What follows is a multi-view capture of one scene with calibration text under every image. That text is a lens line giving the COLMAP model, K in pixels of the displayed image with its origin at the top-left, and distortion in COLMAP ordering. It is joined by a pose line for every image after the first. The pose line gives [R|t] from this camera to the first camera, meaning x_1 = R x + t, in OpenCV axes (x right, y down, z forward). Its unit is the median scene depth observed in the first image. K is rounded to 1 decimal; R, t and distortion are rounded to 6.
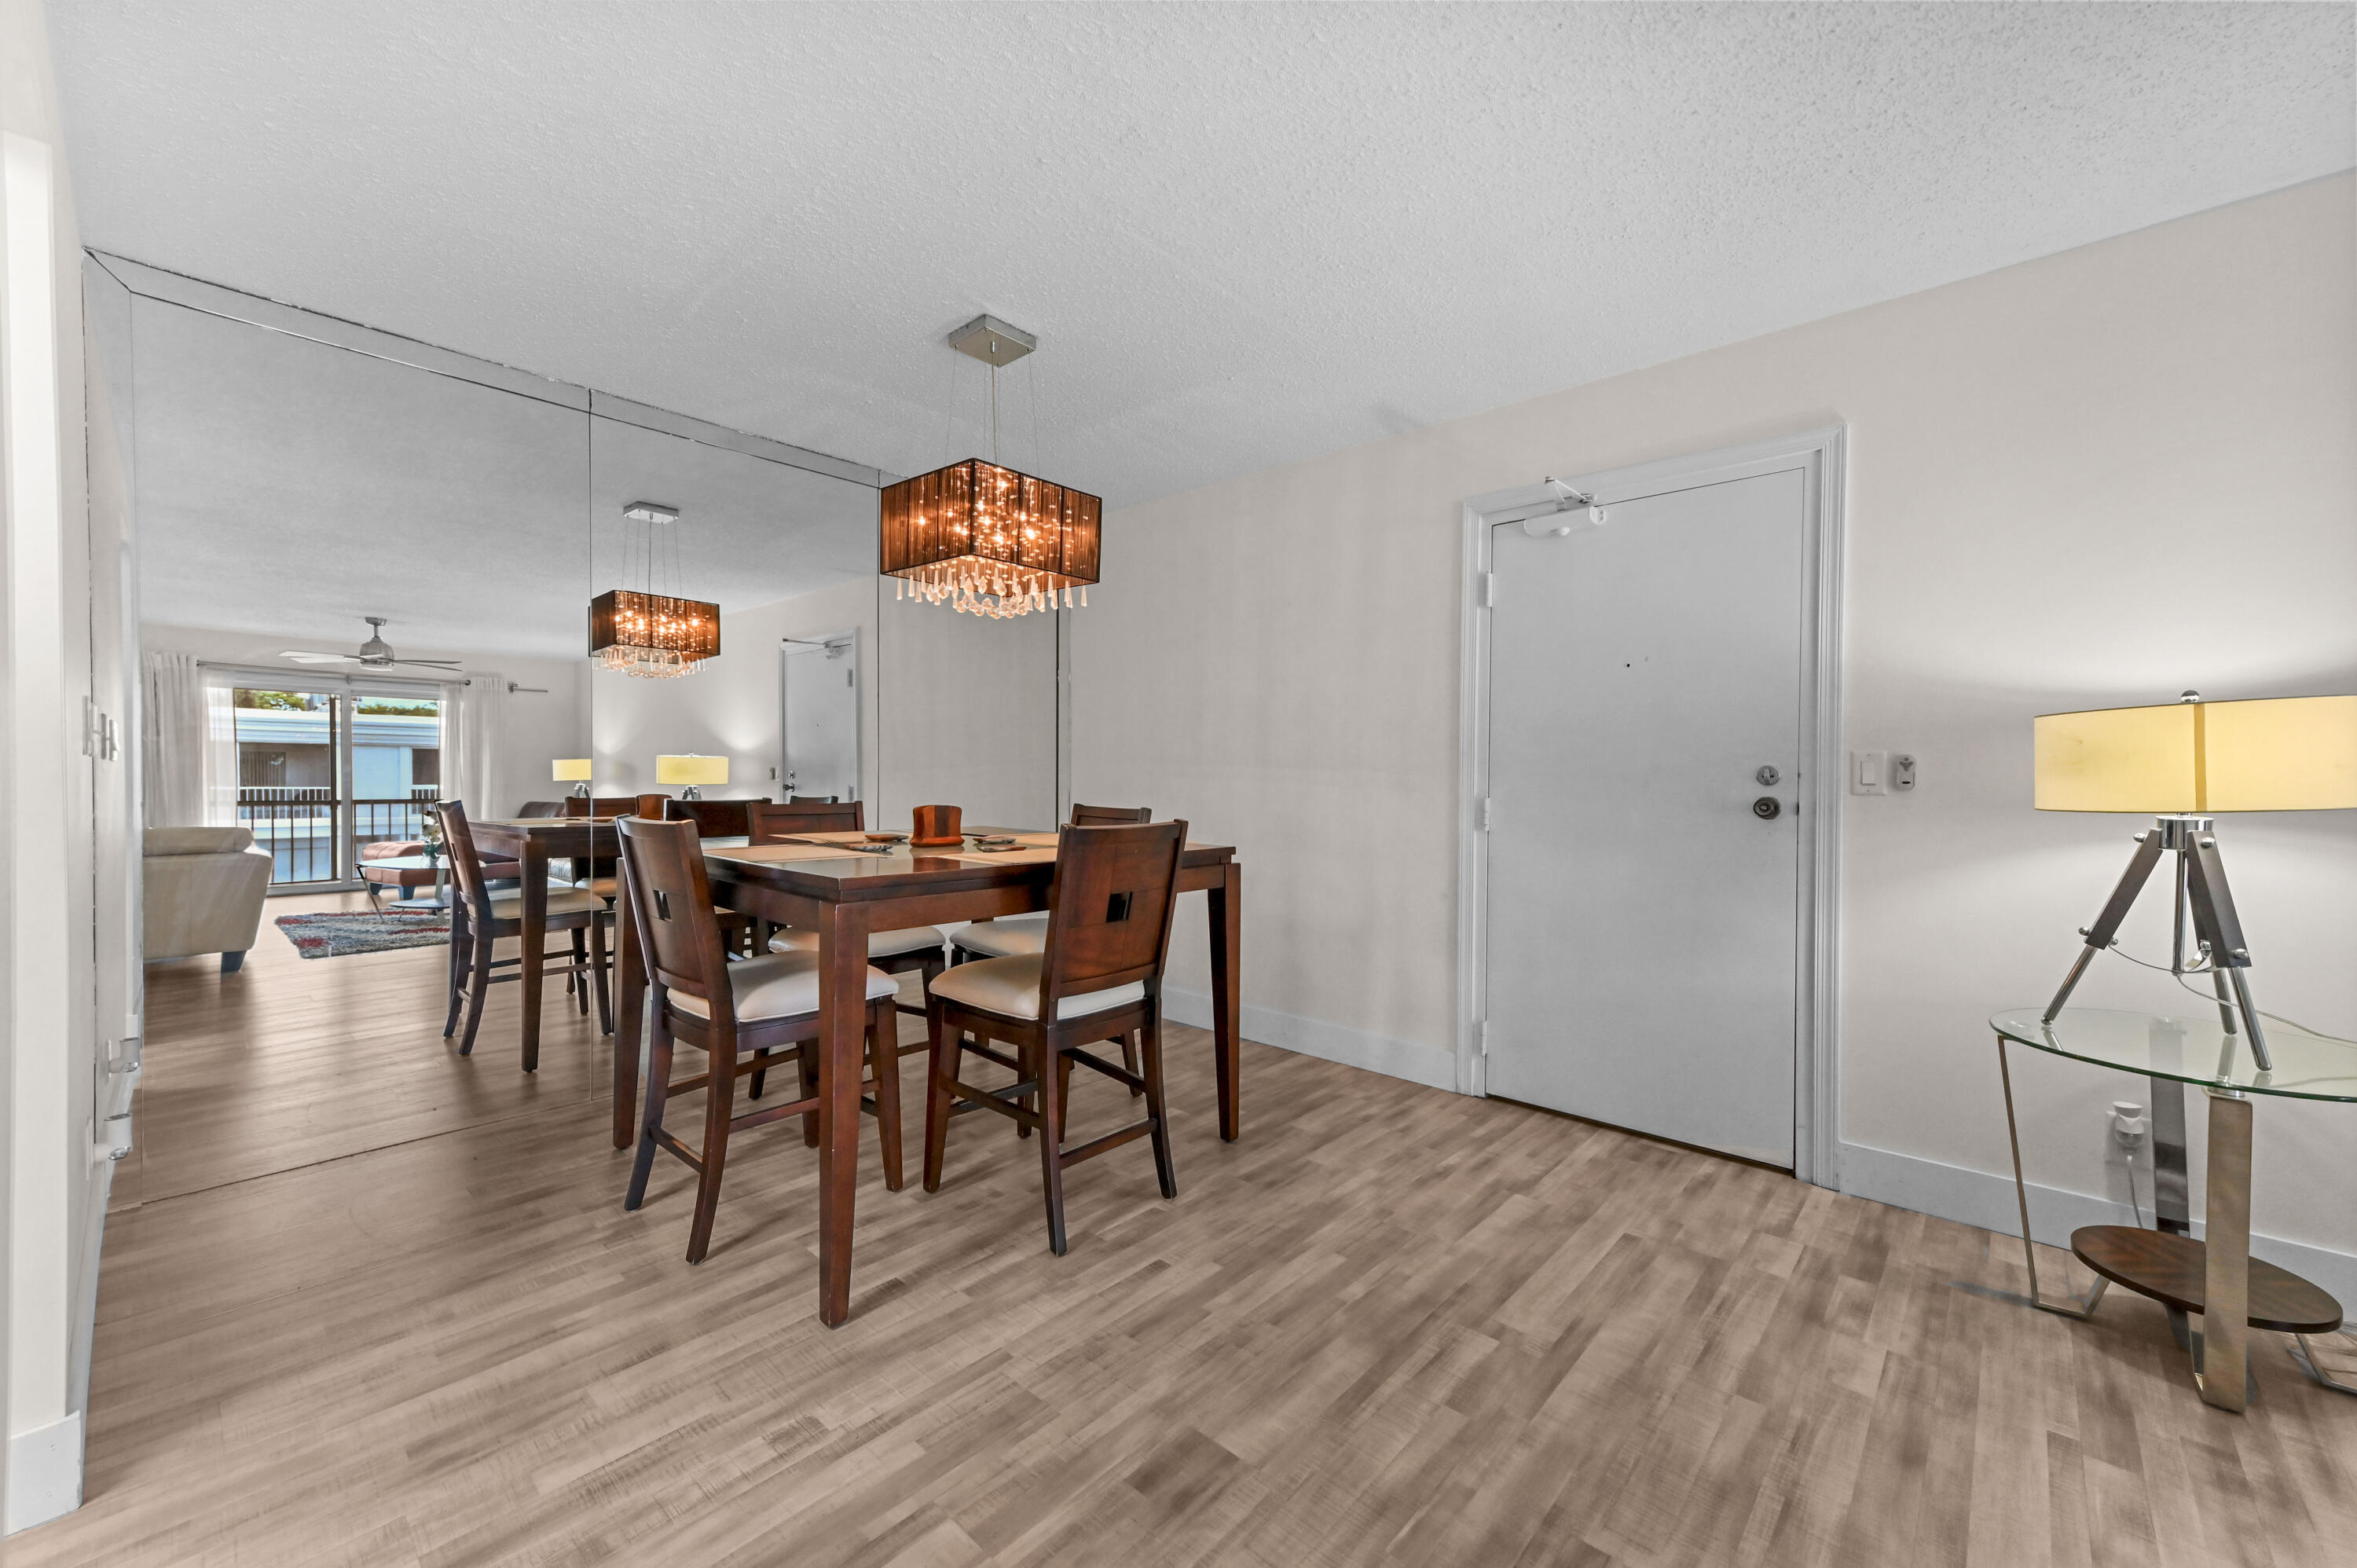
lens RADIAL K [[931.8, 0, 1153.0], [0, 931.8, 780.6], [0, 0, 1]] dist [0.012784, 0.001272]
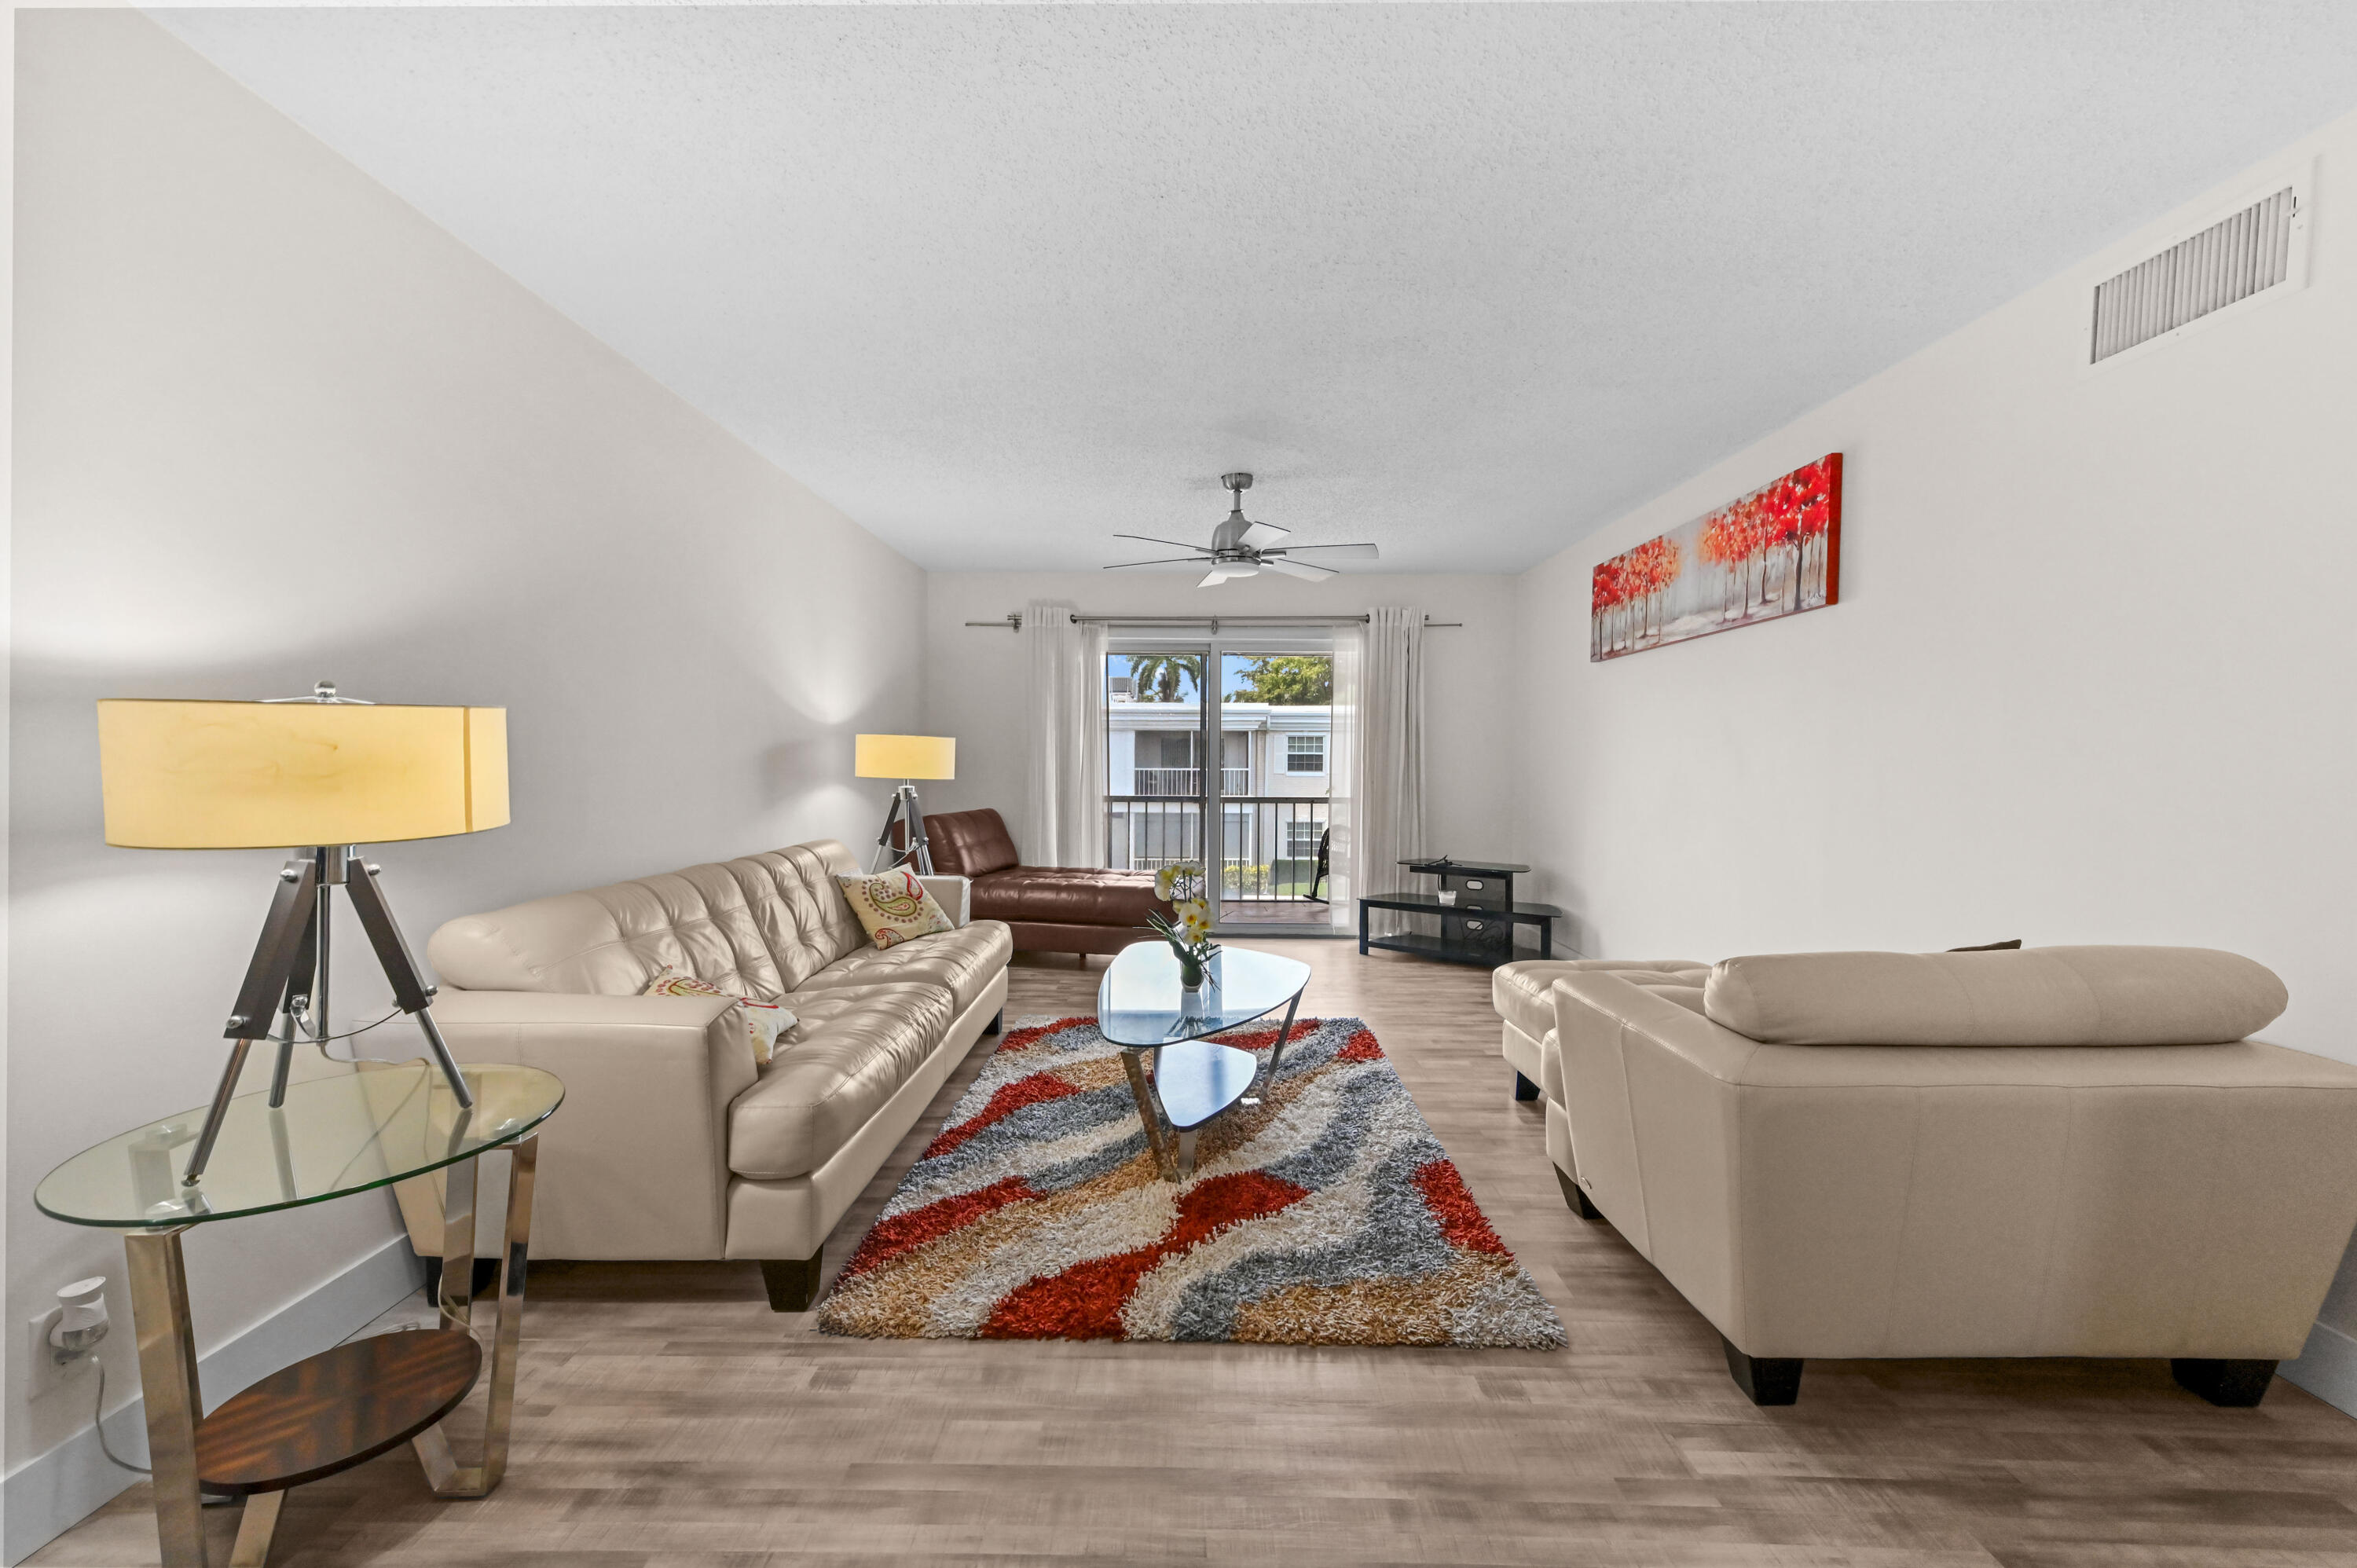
lens RADIAL K [[931.8, 0, 1155.1], [0, 931.8, 783.1], [0, 0, 1]] dist [0.012784, 0.001272]
pose [[-0.674574, -0.024255, 0.737808, 0.054418], [0.001594, 0.999410, 0.034312, -0.030948], [-0.738205, 0.024322, -0.674138, 1.017517]]
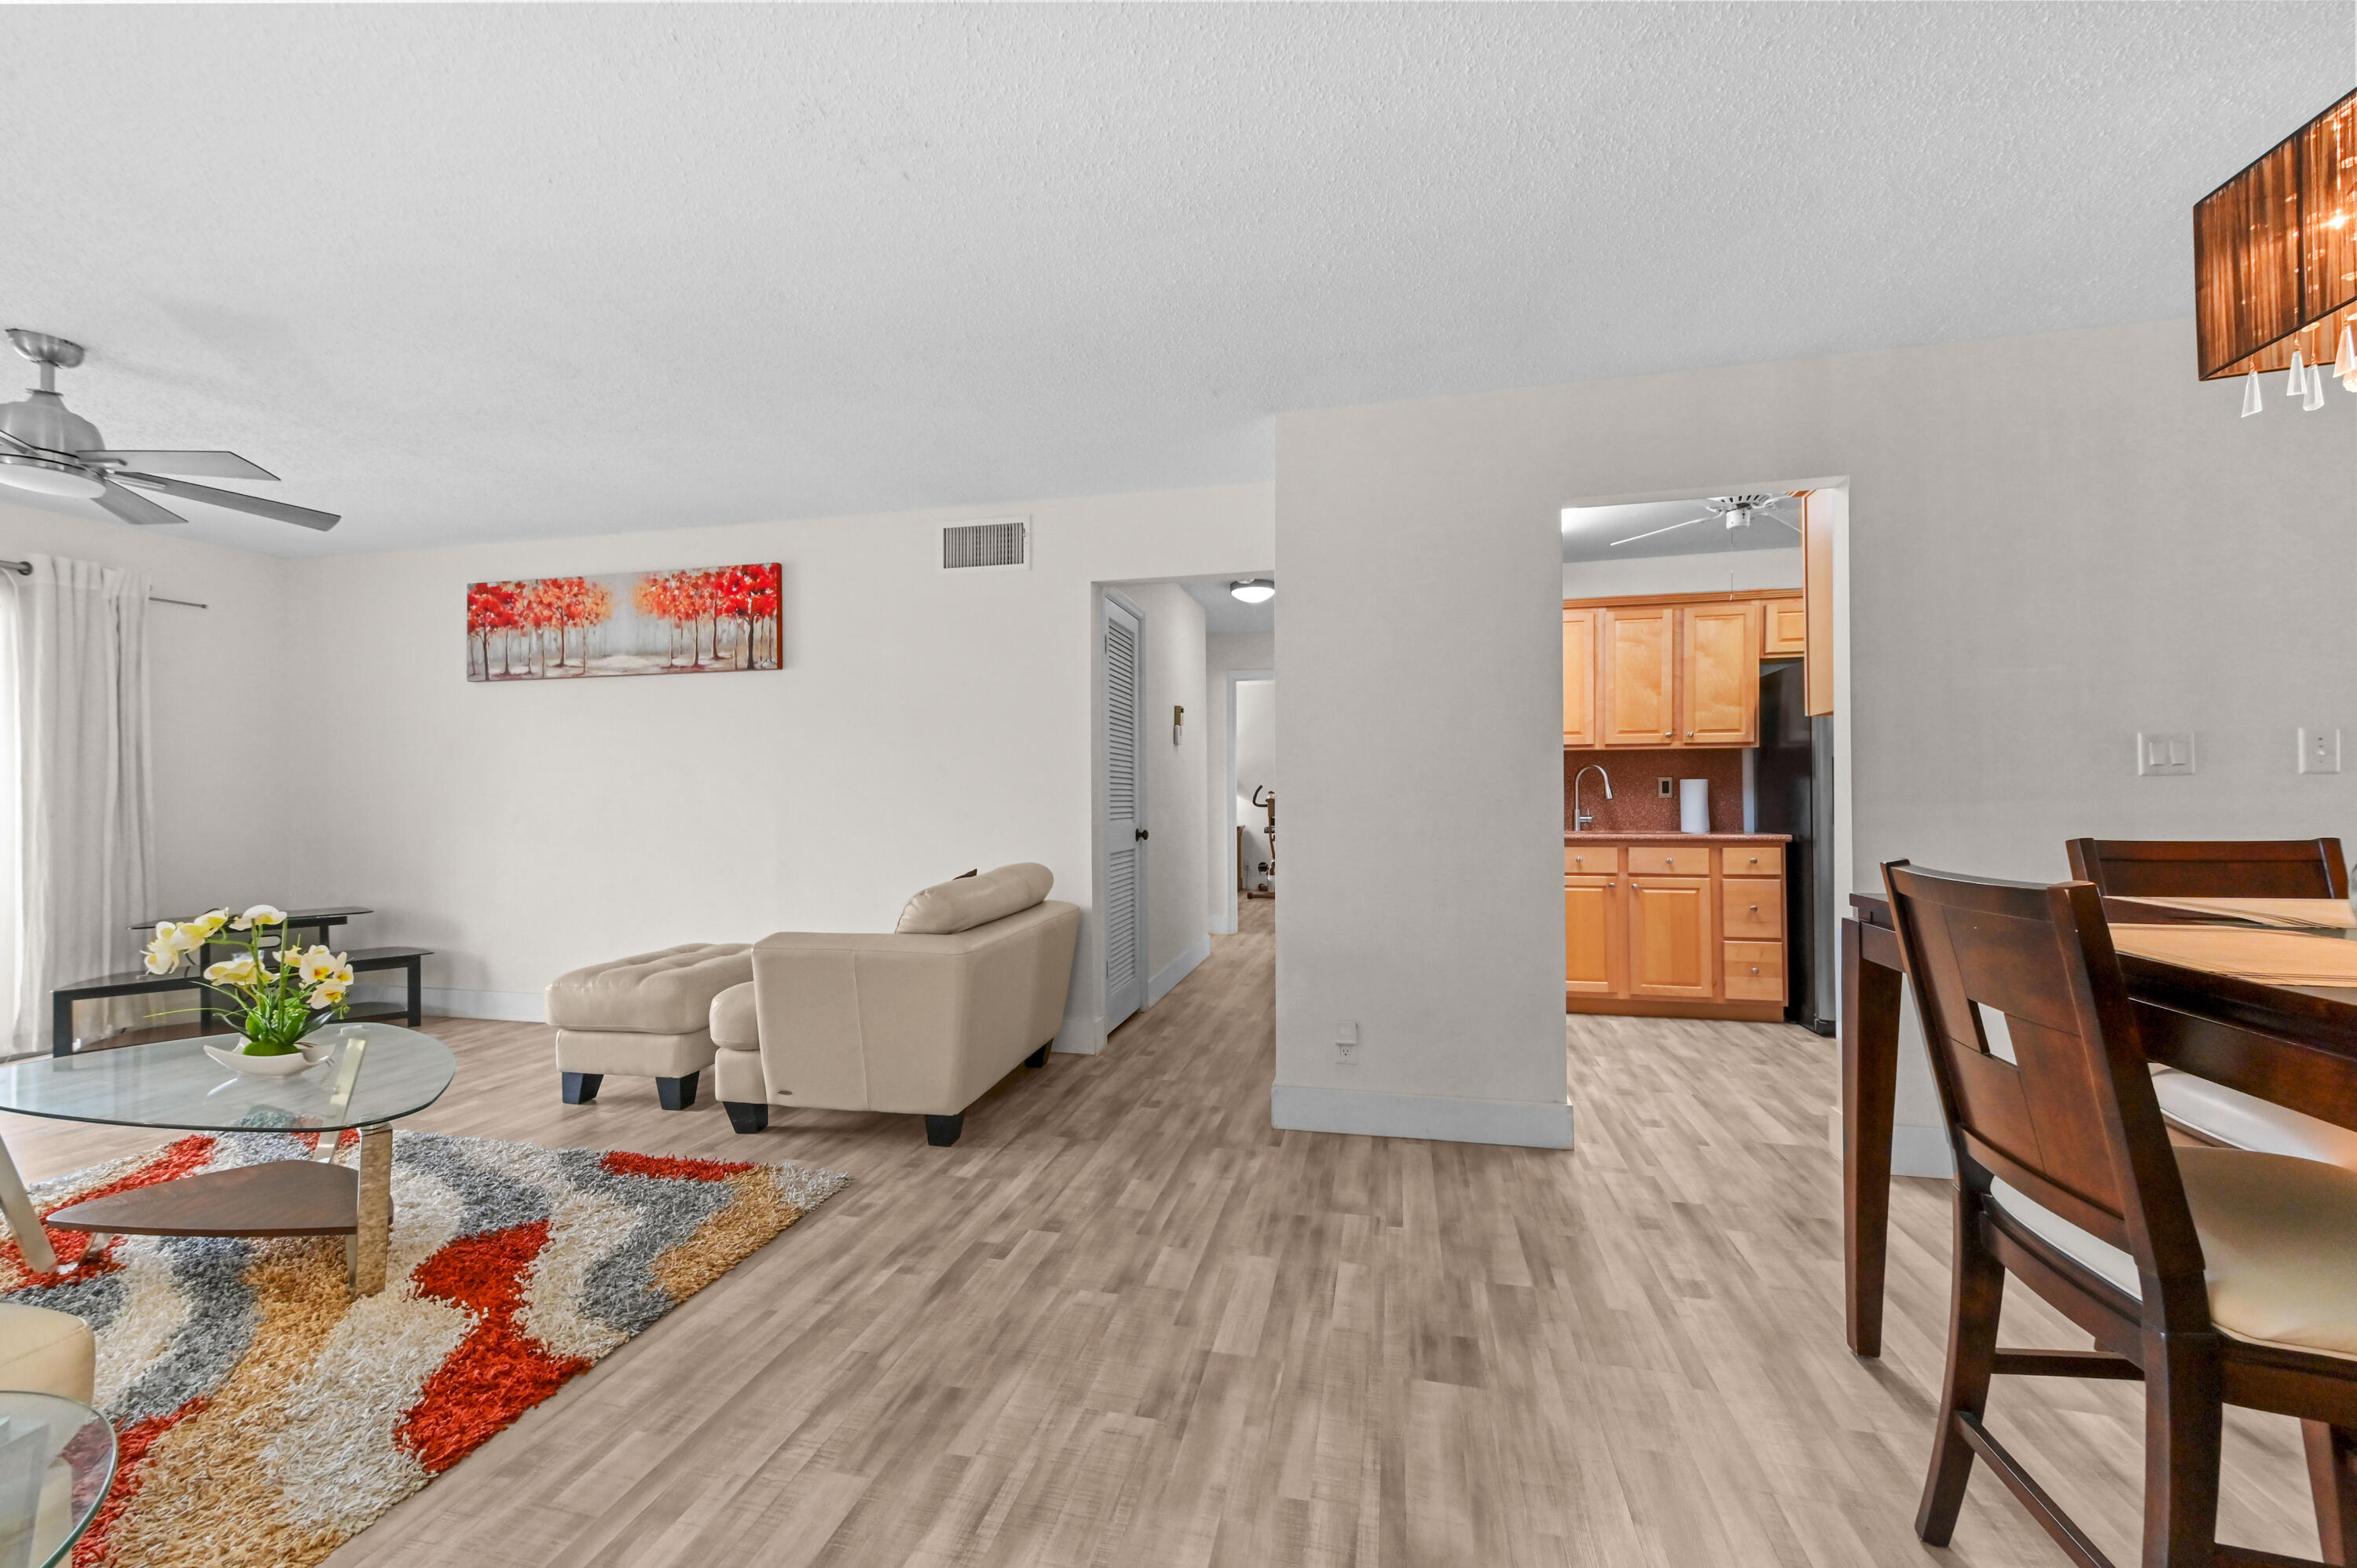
lens RADIAL K [[931.8, 0, 1202.7], [0, 931.8, 803.1], [0, 0, 1]] dist [0.012784, 0.001272]
pose [[-0.852694, 0.007359, -0.522359, 0.765307], [-0.001789, 0.999854, 0.017005, 0.002156], [0.522408, 0.015435, -0.852556, 1.524551]]
